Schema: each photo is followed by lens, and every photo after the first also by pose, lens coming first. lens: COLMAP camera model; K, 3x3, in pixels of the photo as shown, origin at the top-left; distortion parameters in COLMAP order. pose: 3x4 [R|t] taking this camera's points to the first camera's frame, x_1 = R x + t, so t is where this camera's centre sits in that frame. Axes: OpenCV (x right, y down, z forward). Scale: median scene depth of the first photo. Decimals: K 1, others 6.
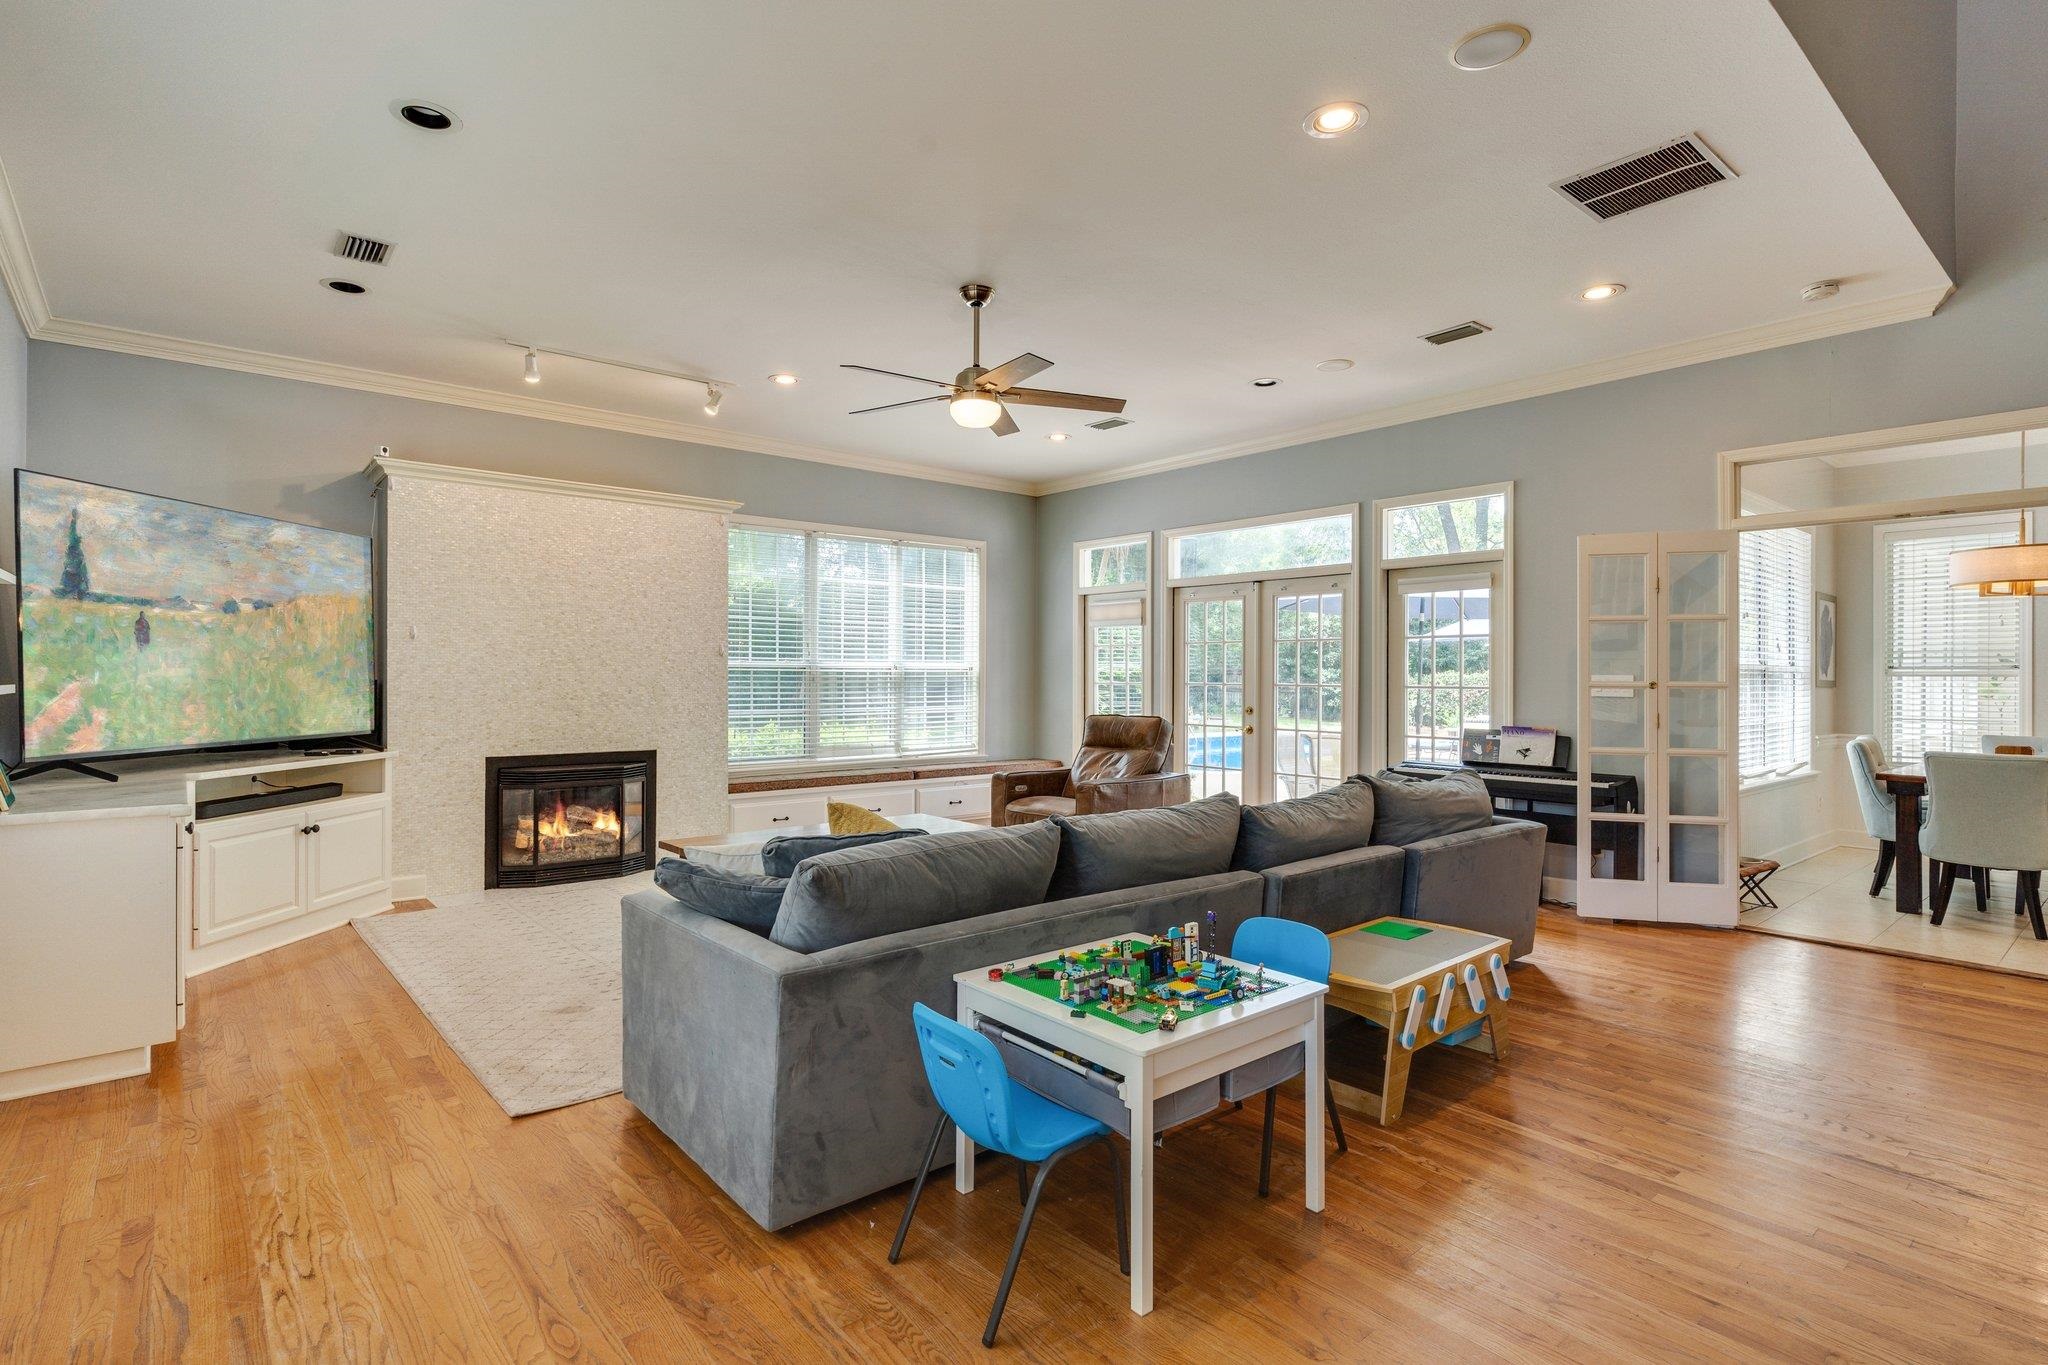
lens RADIAL K [[986.3, 0, 1032.3], [0, 986.3, 684.0], [0, 0, 1]] dist [-0.001758, 0.000863]
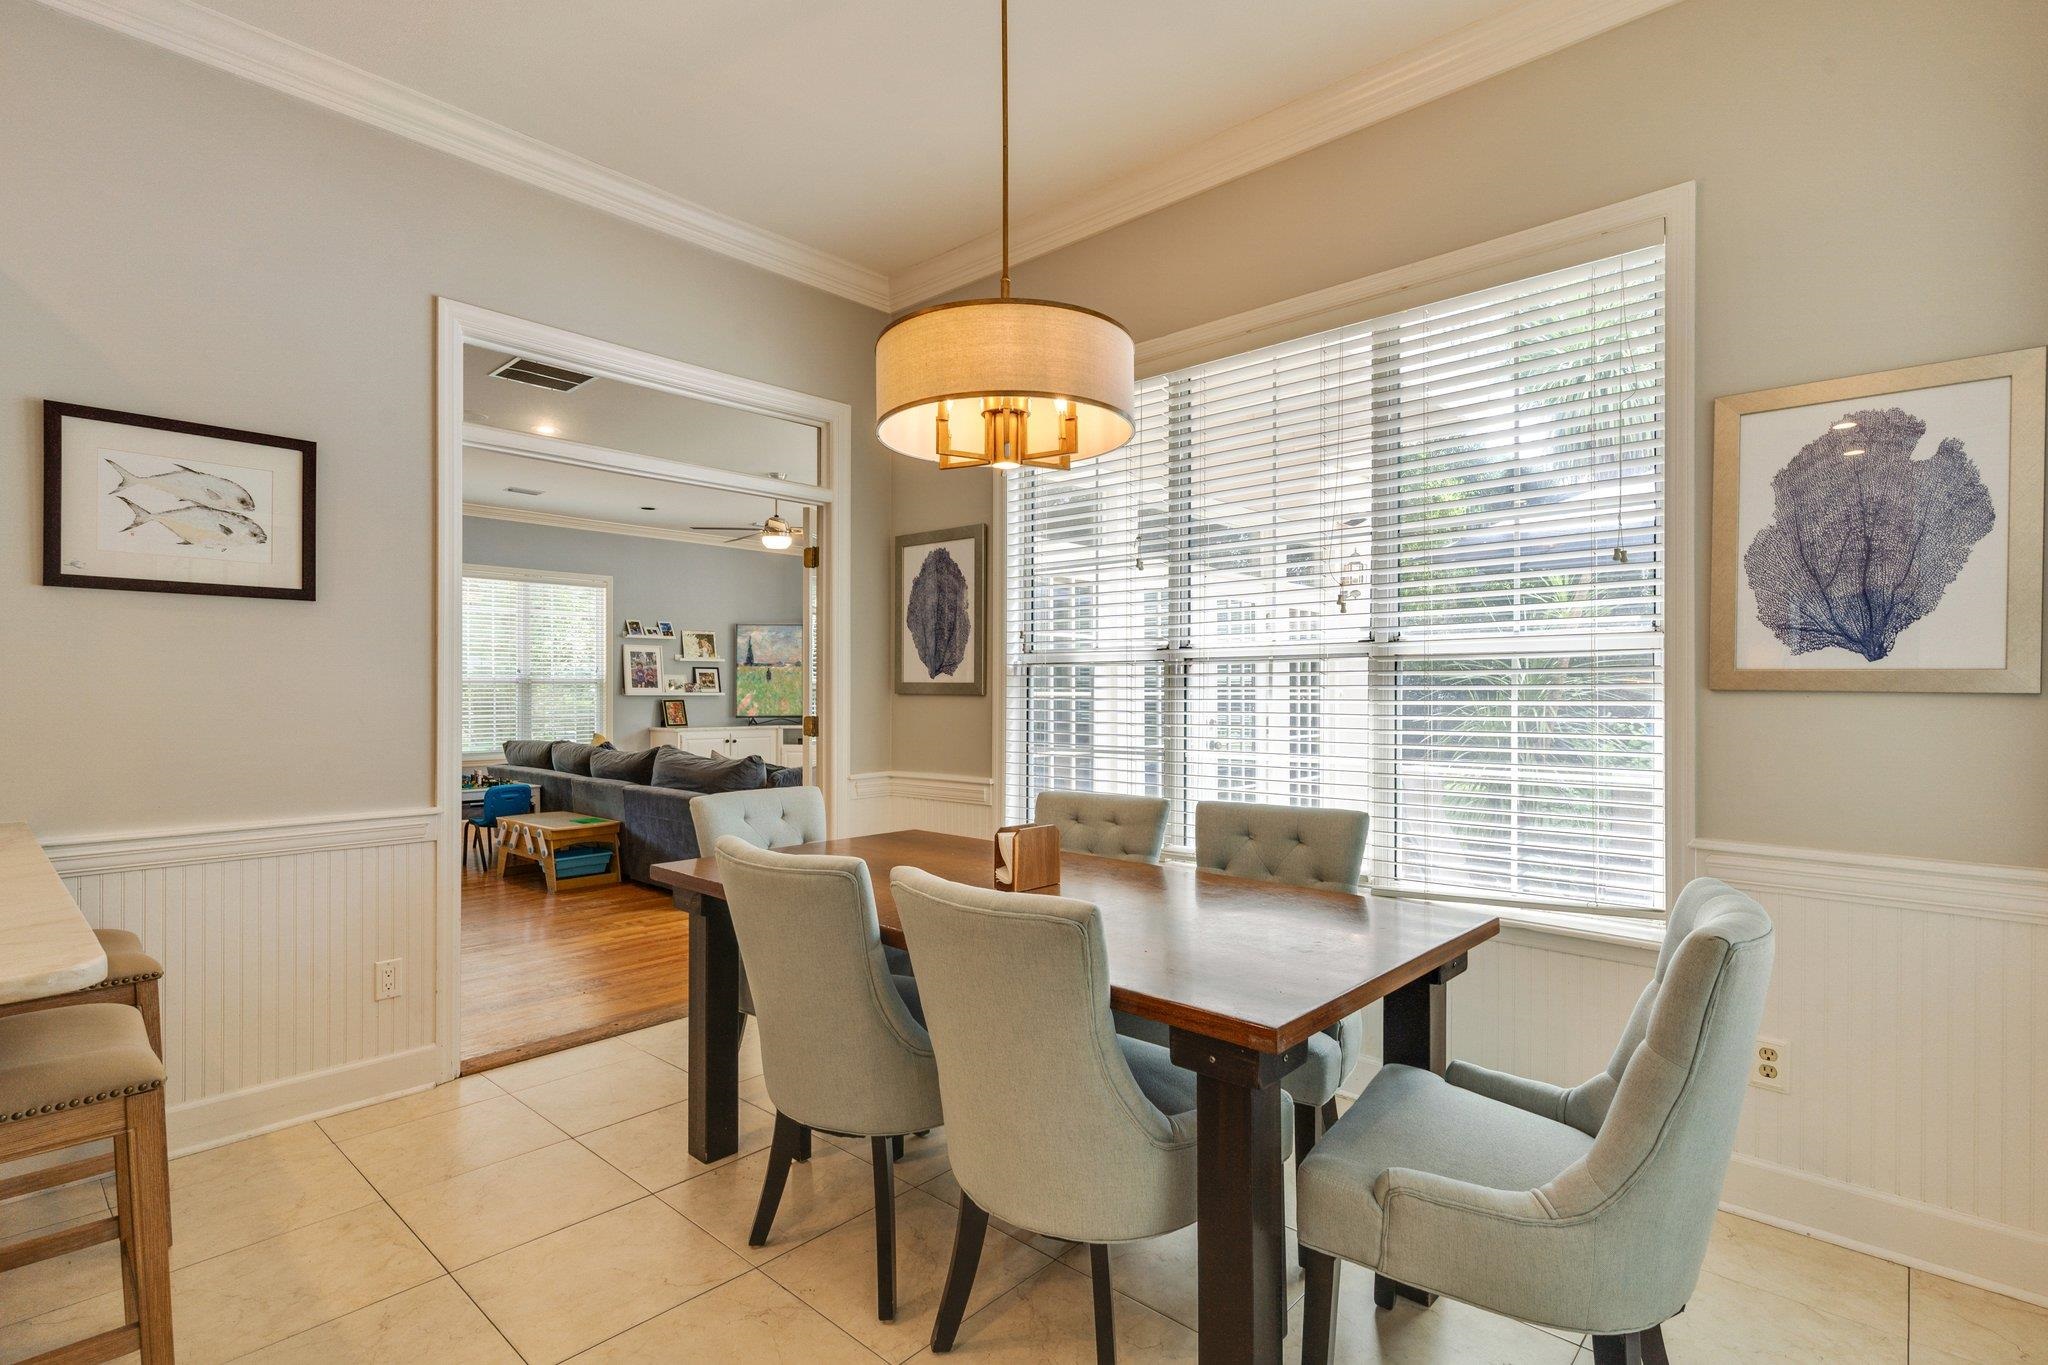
lens RADIAL K [[986.3, 0, 1018.6], [0, 986.3, 687.4], [0, 0, 1]] dist [-0.001758, 0.000863]
pose [[0.113059, -0.012642, -0.993508, 2.048867], [0.003678, 0.999918, -0.012305, 0.019229], [0.993581, -0.002263, 0.113096, 1.436777]]
